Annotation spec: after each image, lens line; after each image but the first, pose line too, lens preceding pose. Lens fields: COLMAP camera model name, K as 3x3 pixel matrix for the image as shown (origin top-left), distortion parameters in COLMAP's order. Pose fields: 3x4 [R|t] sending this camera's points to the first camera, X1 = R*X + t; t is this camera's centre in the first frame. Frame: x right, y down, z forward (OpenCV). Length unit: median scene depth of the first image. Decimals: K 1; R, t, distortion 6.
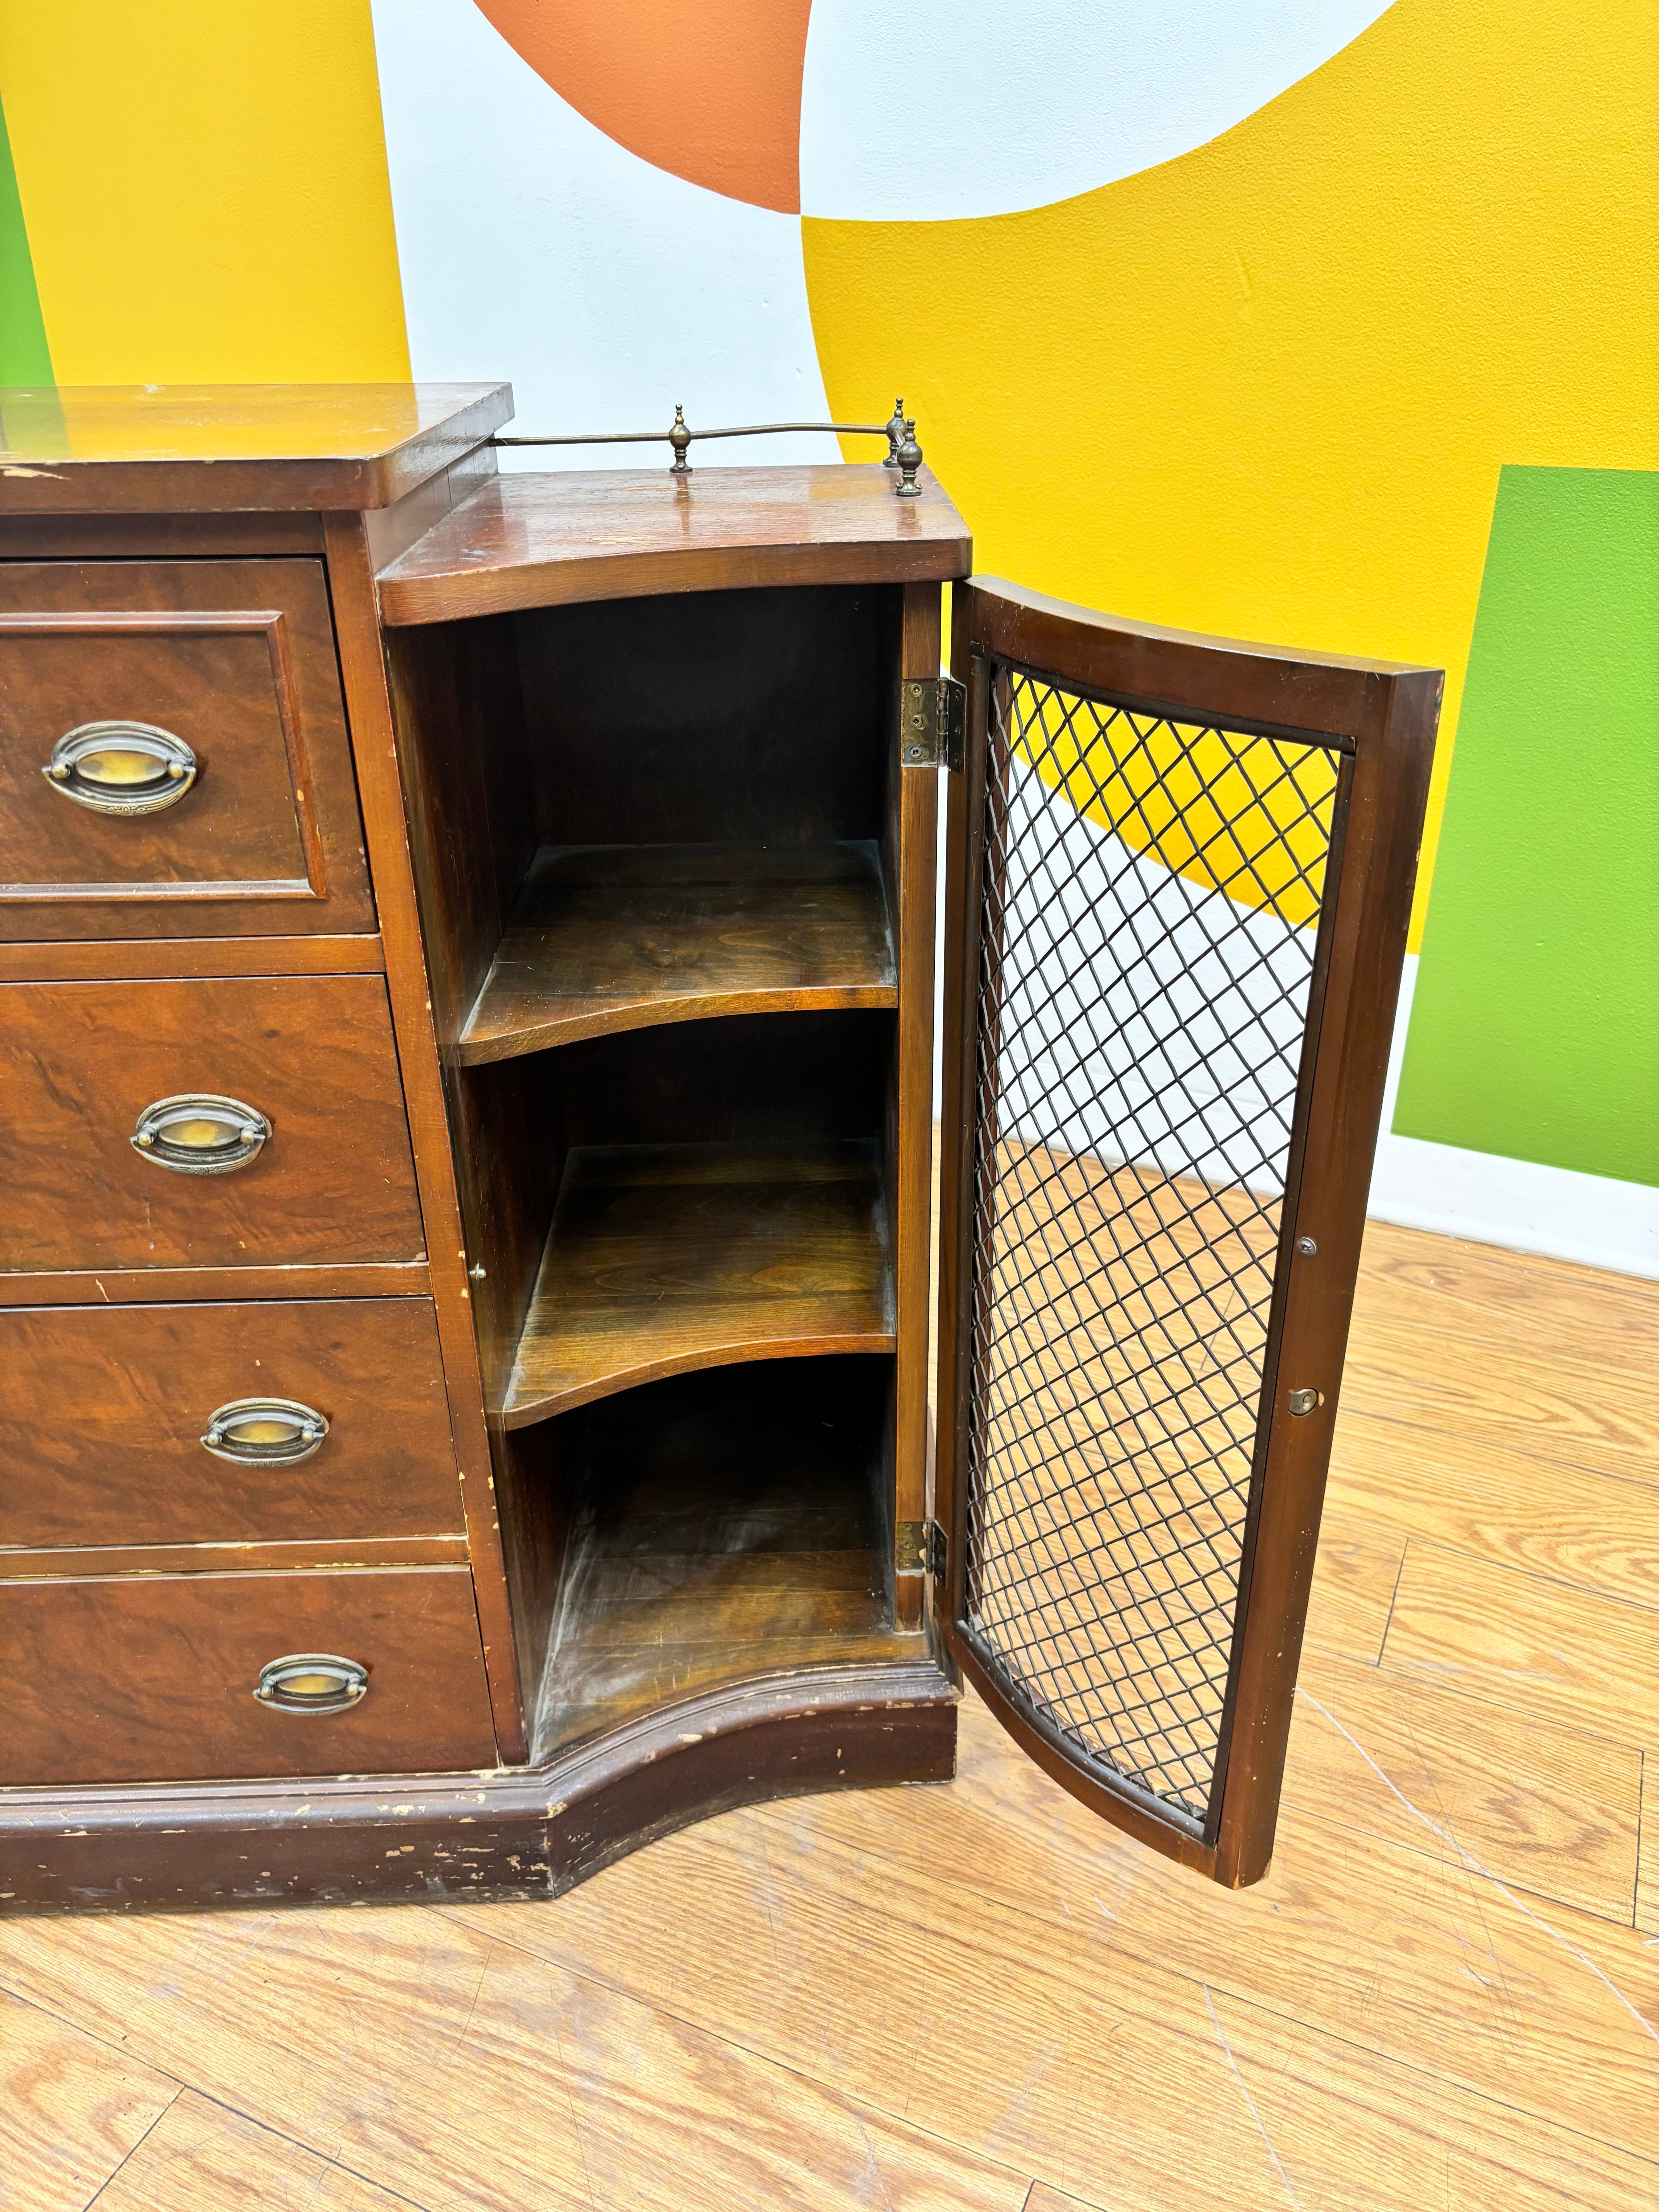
lens RADIAL K [[1685.7, 0, 840.1], [0, 1685.7, 1106.3], [0, 0, 1]] dist [0.056096, -0.068321]
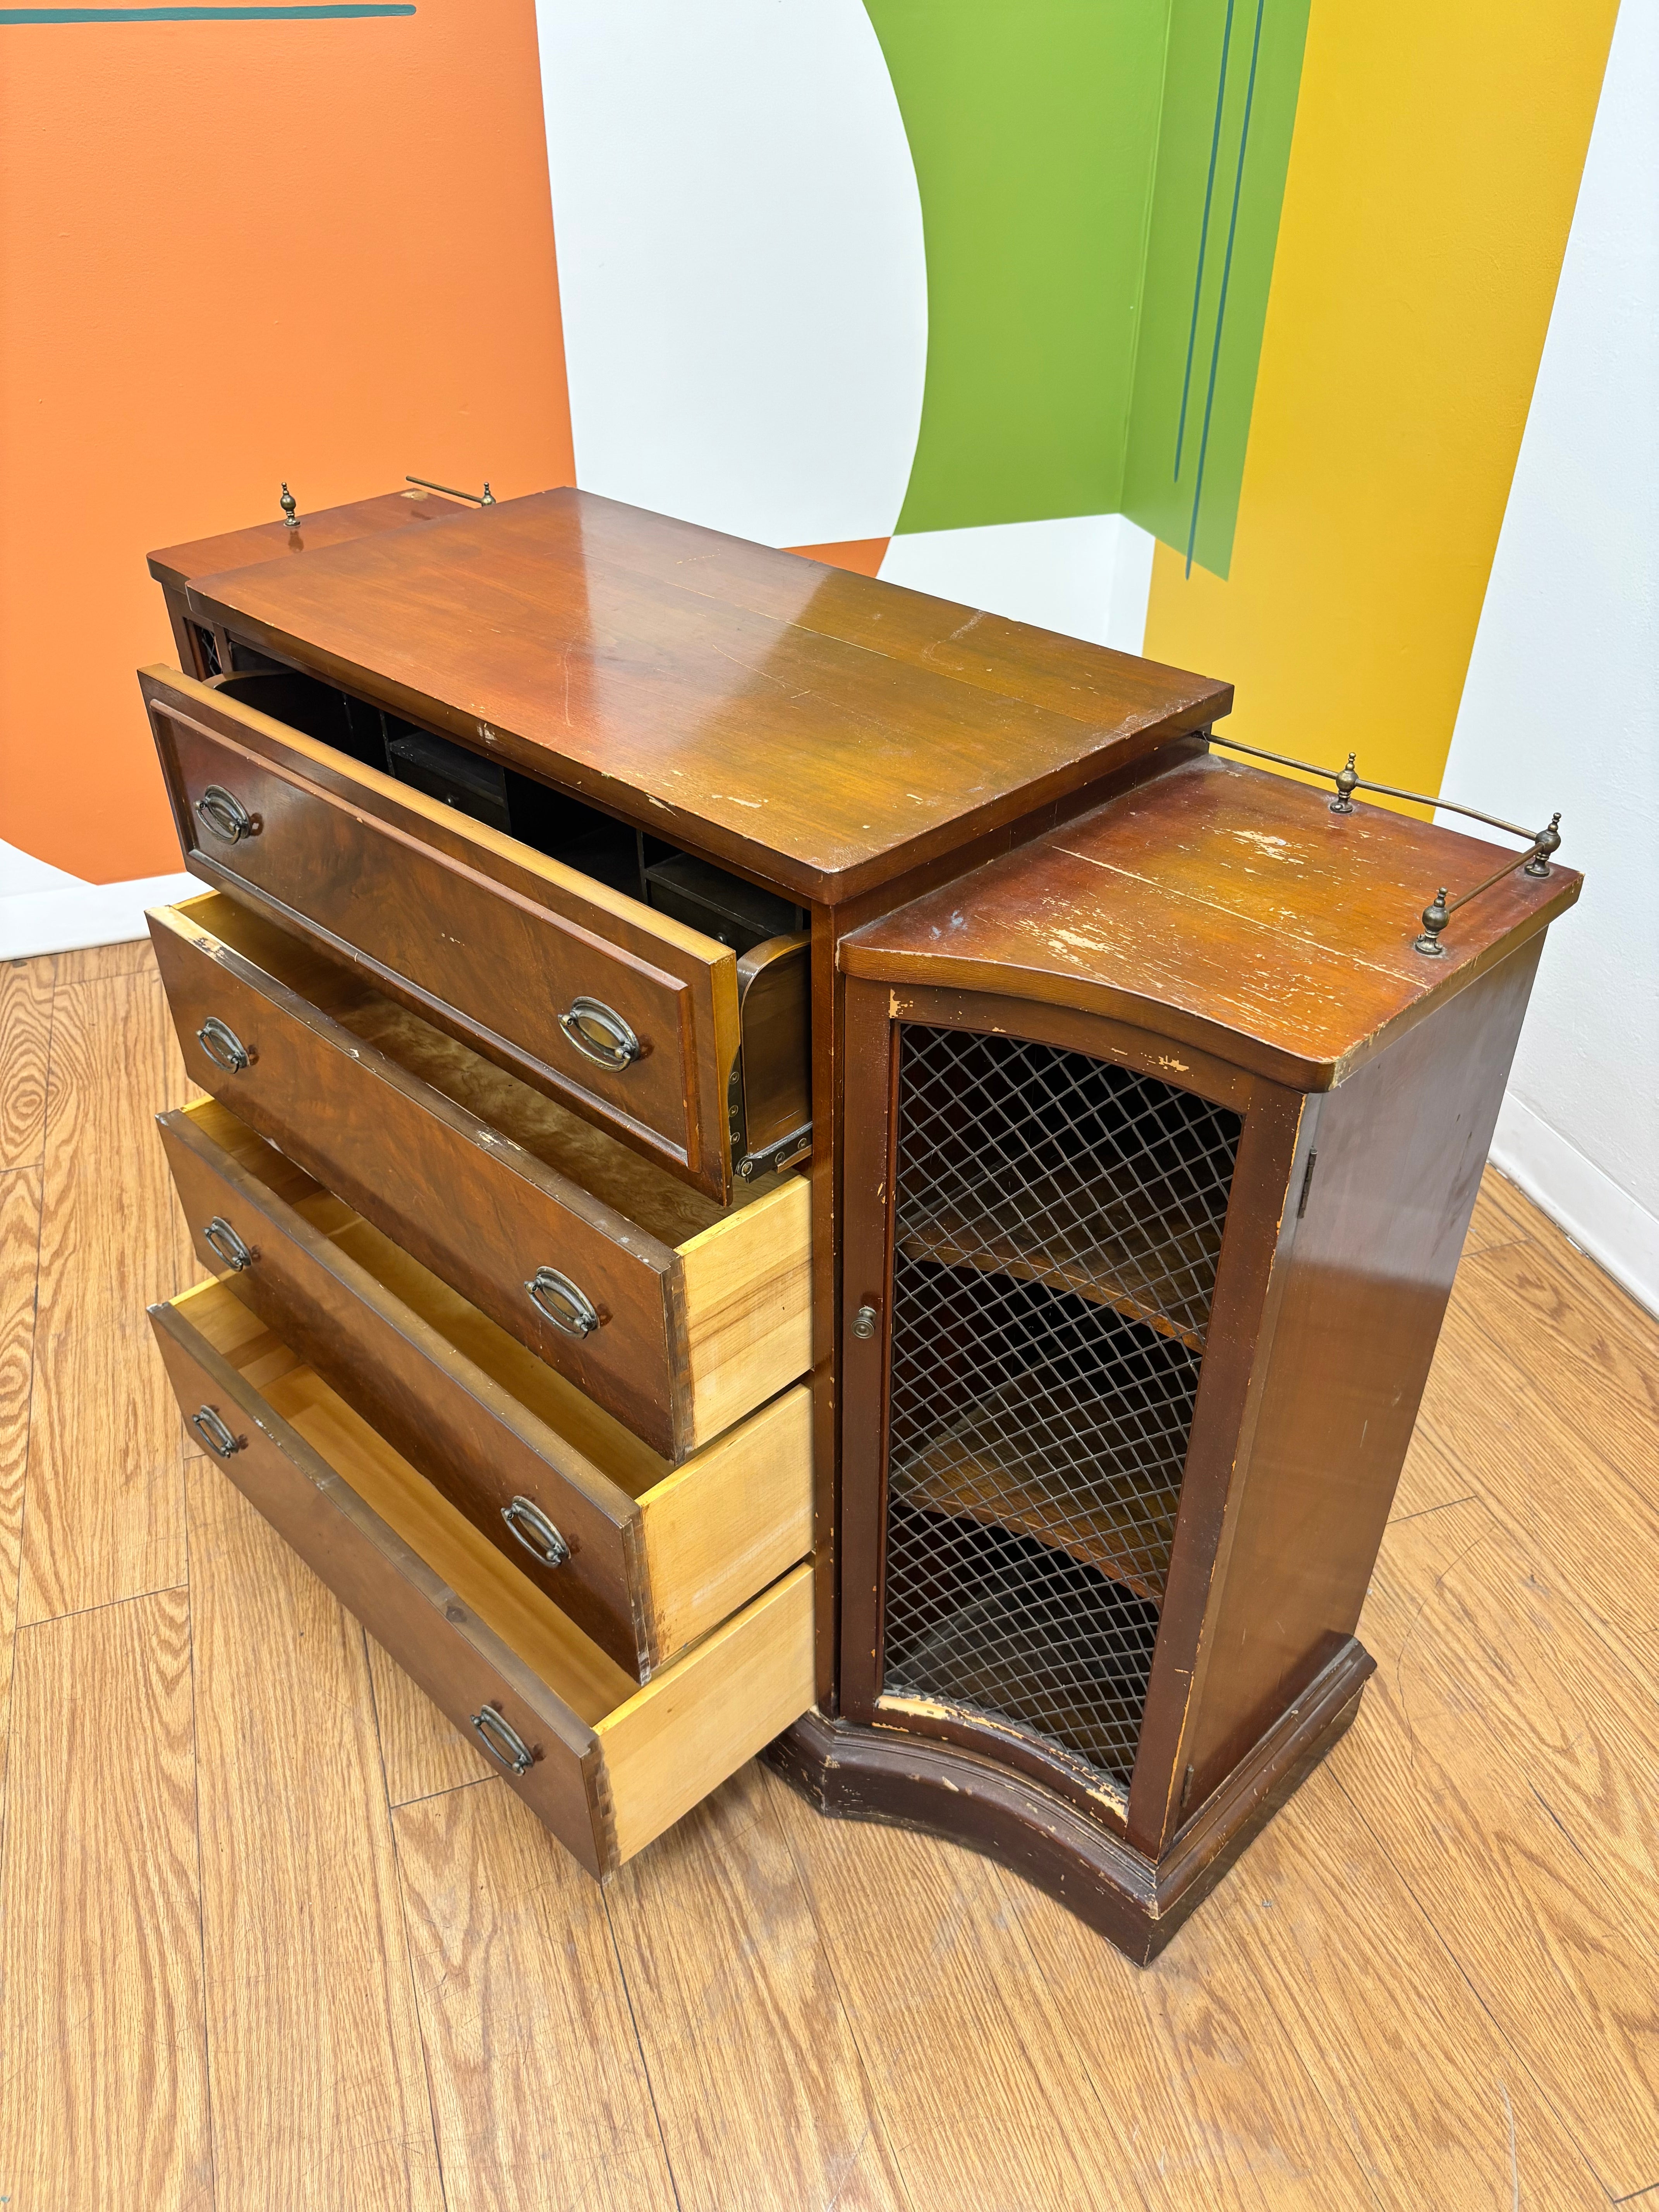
lens RADIAL K [[1672.4, 0, 815.1], [0, 1672.4, 1113.5], [0, 0, 1]] dist [0.055547, -0.065519]
pose [[0.686220, 0.423404, -0.591465, 0.379387], [-0.336330, 0.905678, 0.258125, -0.365645], [0.644969, 0.021797, 0.763898, 0.004167]]
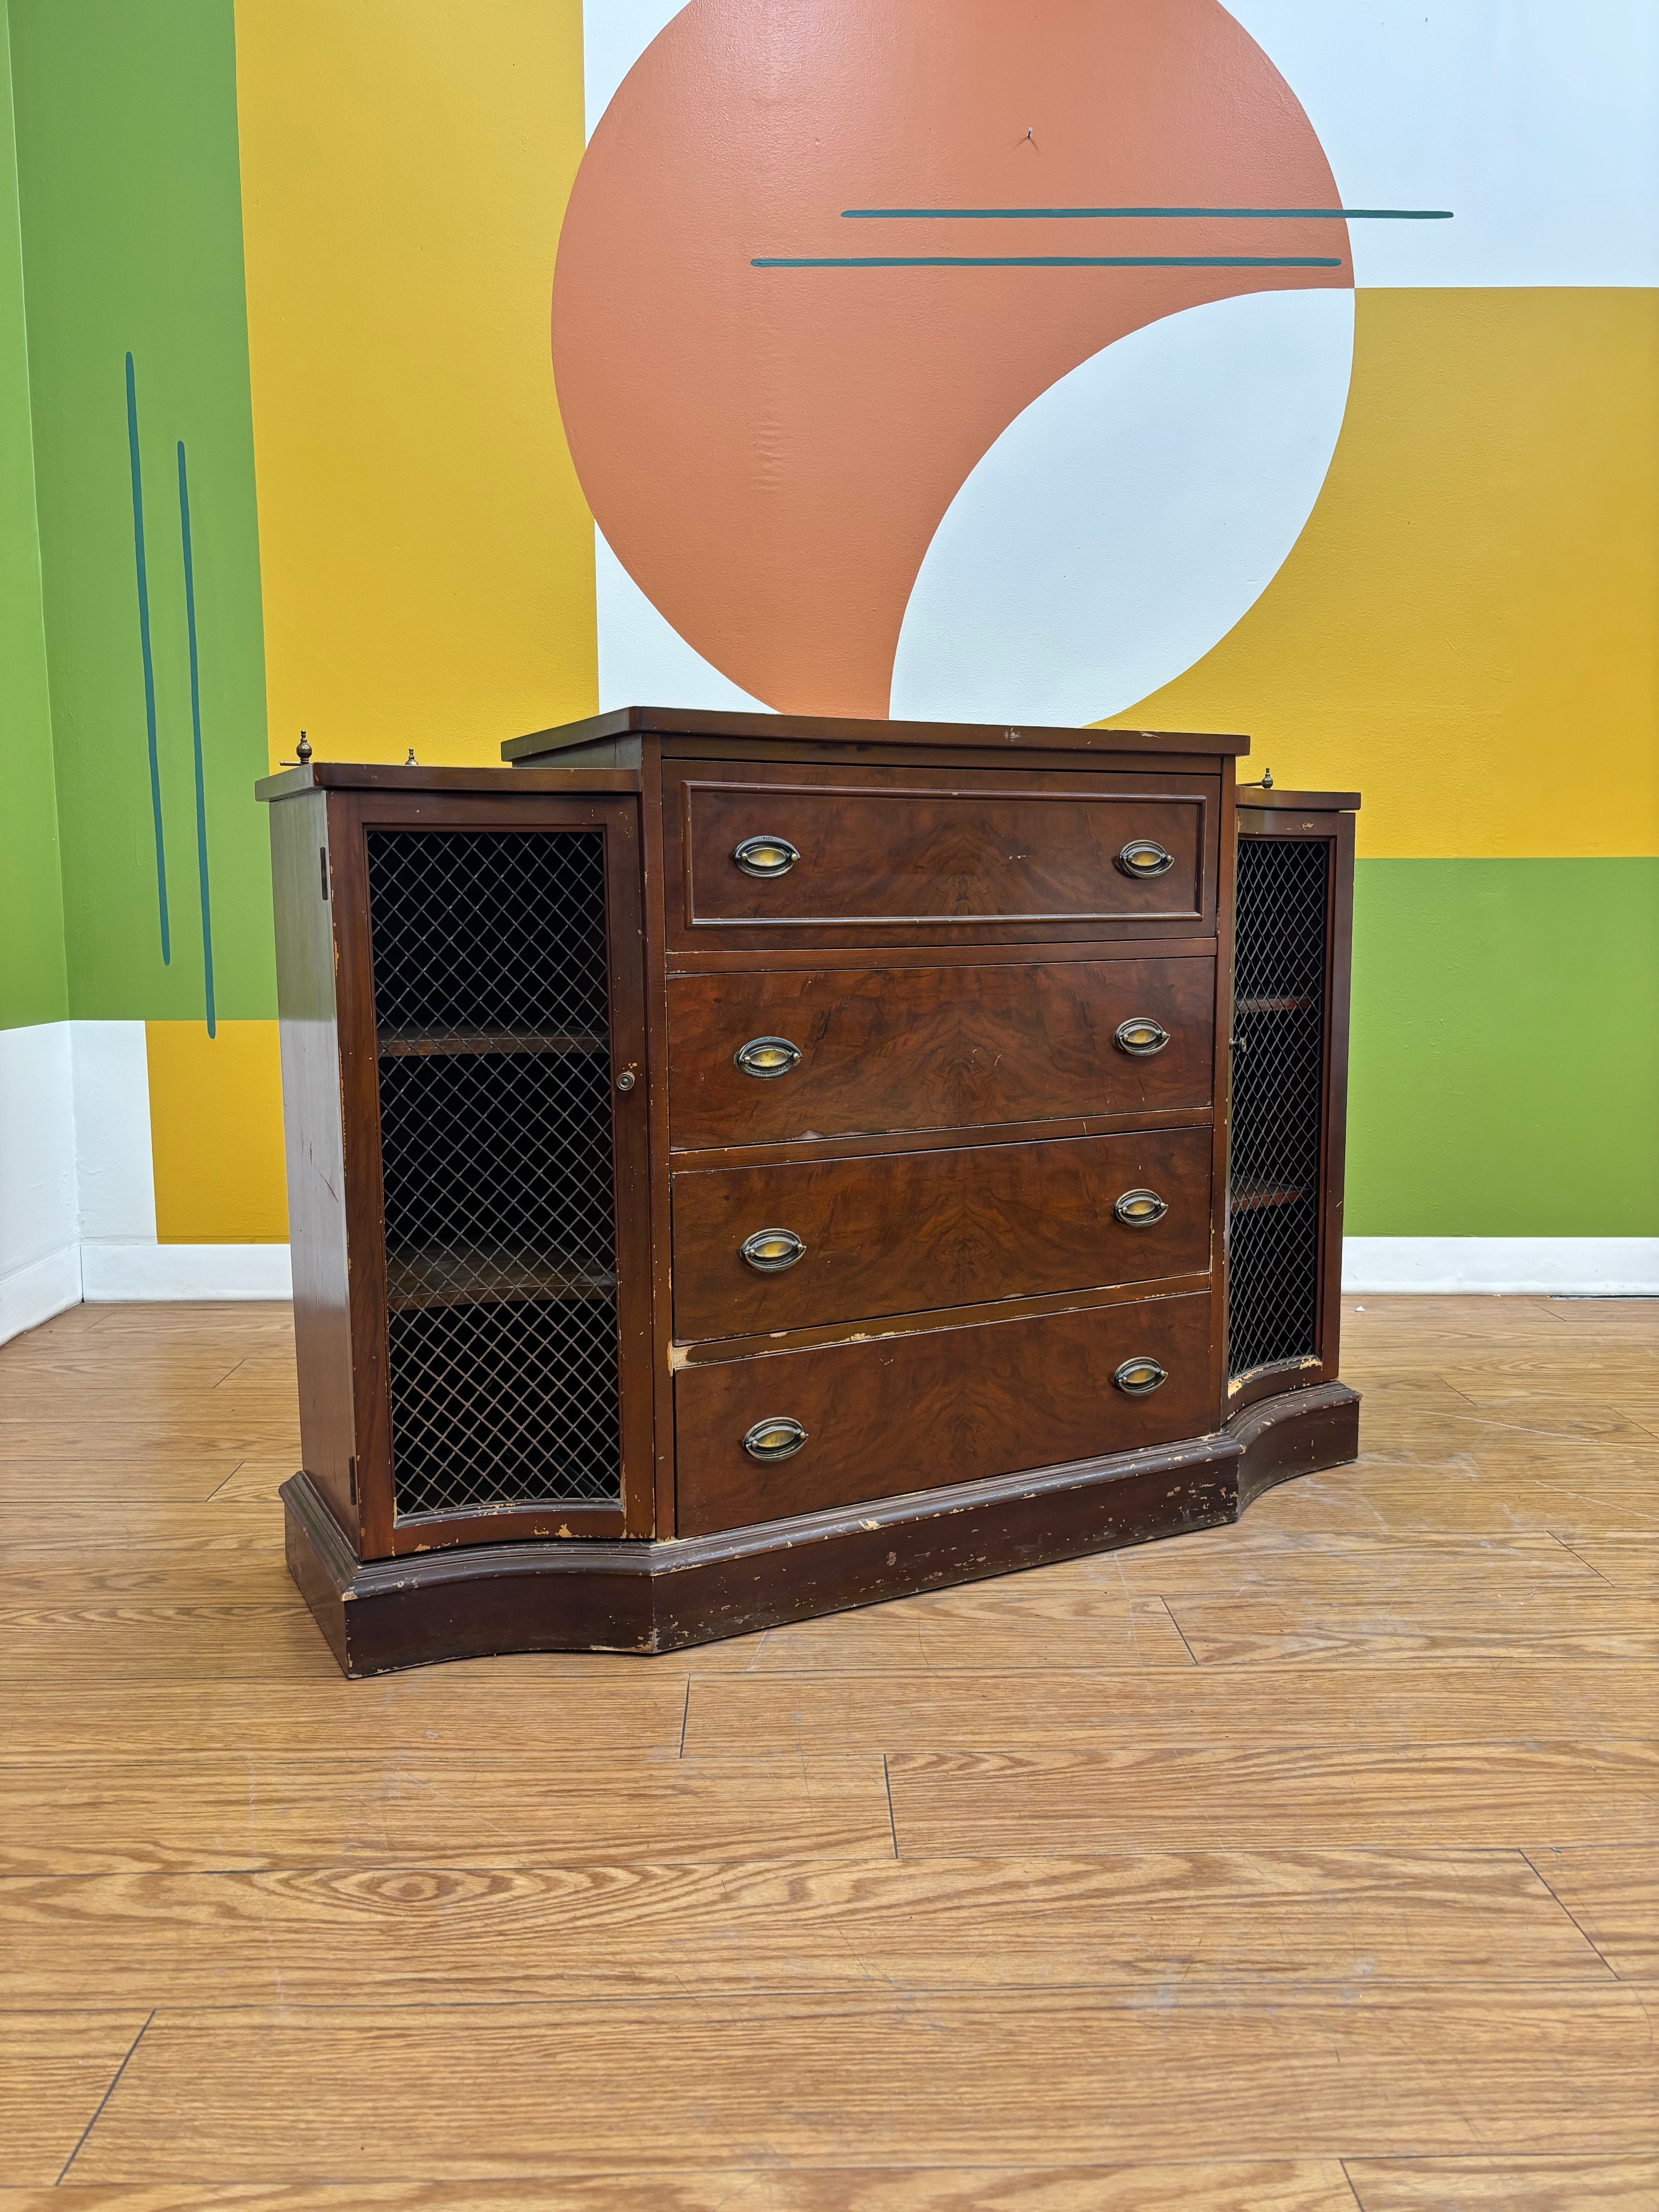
lens RADIAL K [[1673.7, 0, 835.9], [0, 1673.7, 1114.8], [0, 0, 1]] dist [0.050111, -0.053571]
pose [[0.895430, -0.052452, 0.442102, -1.360783], [0.203358, 0.931574, -0.301355, 0.545657], [-0.396045, 0.359747, 0.844826, -0.485185]]
